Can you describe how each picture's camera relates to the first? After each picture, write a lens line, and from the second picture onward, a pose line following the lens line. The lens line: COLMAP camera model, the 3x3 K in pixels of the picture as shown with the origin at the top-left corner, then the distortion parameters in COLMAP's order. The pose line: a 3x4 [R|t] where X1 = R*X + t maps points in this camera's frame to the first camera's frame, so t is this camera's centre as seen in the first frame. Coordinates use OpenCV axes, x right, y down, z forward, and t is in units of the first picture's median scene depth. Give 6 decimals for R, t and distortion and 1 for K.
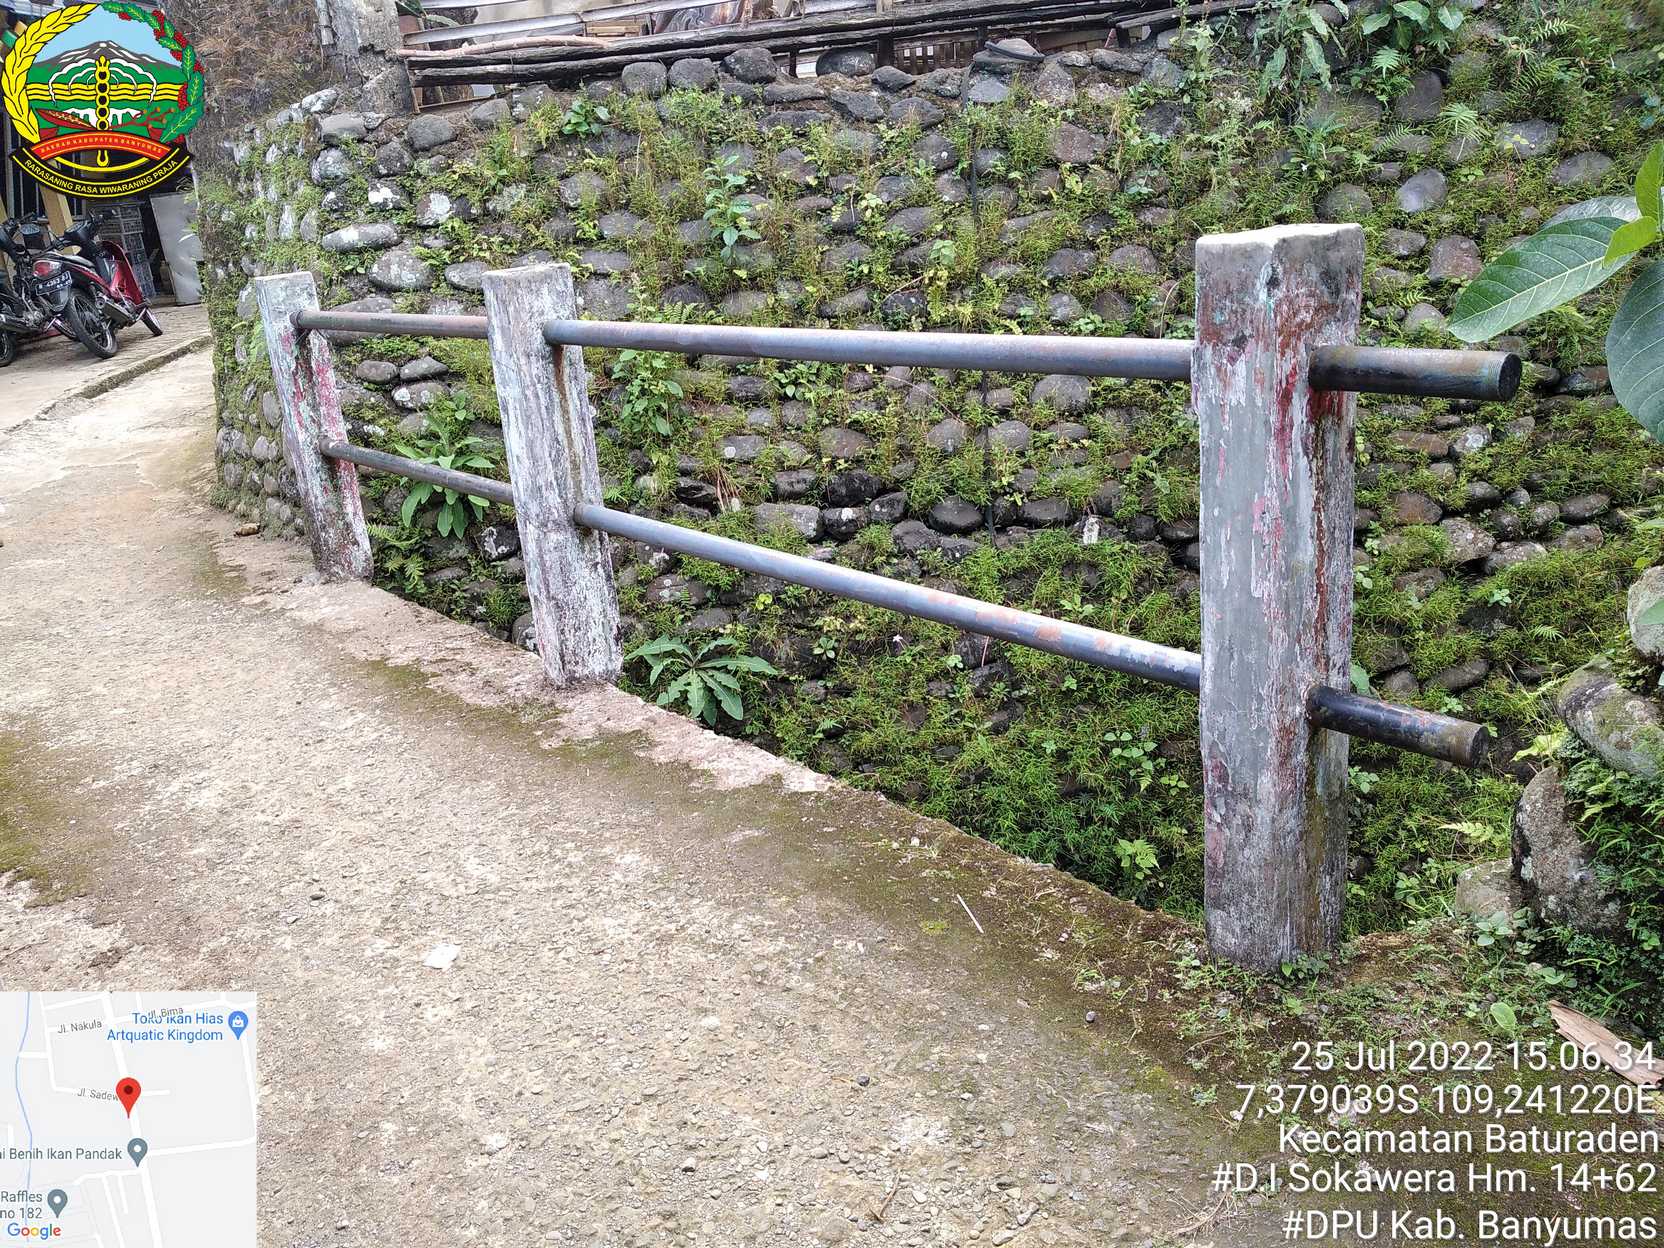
lens RADIAL K [[1390.6, 0, 839.3], [0, 1390.6, 619.0], [0, 0, 1]] dist [0.035332, -0.089763]
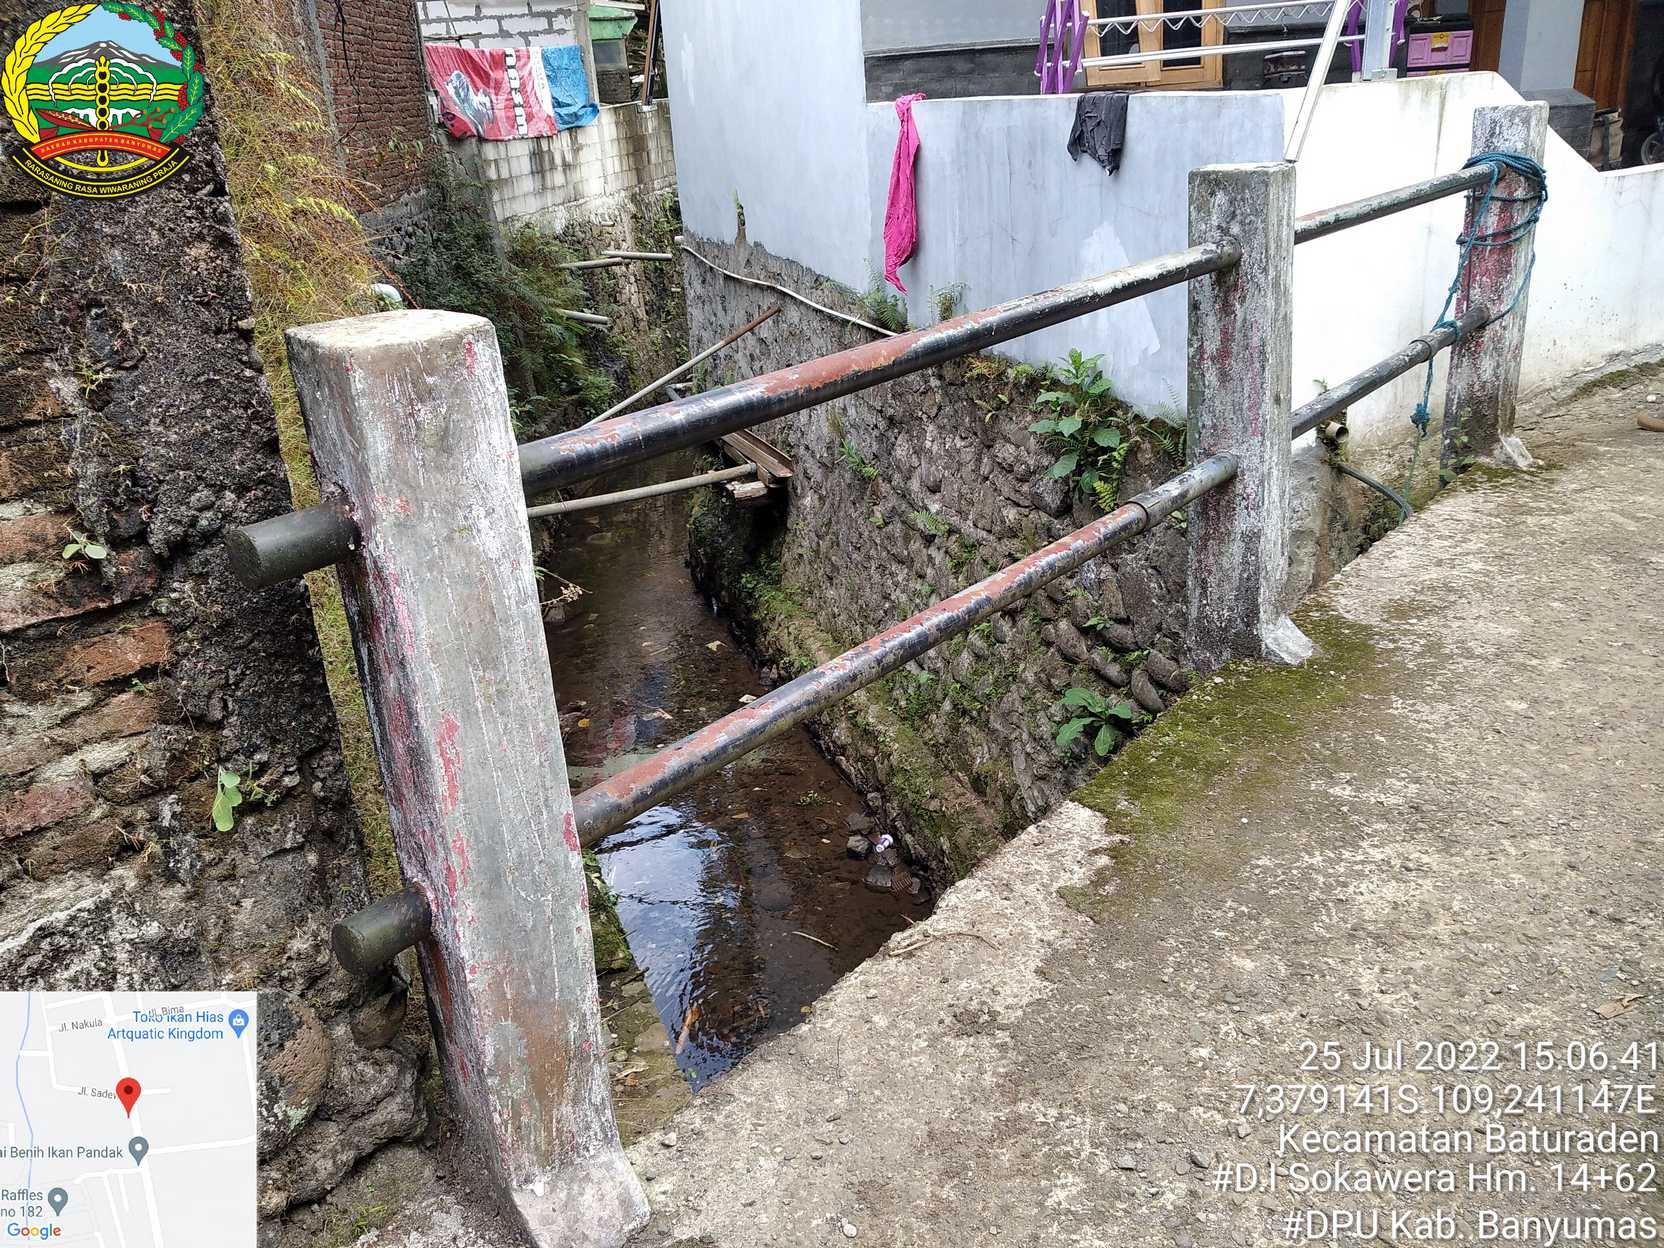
lens RADIAL K [[1390.6, 0, 836.6], [0, 1390.6, 631.3], [0, 0, 1]] dist [0.035332, -0.089763]
pose [[0.230180, 0.429485, -0.873247, 0.018404], [-0.279658, 0.888684, 0.363362, -0.109188], [0.932099, 0.160572, 0.324667, 0.344908]]
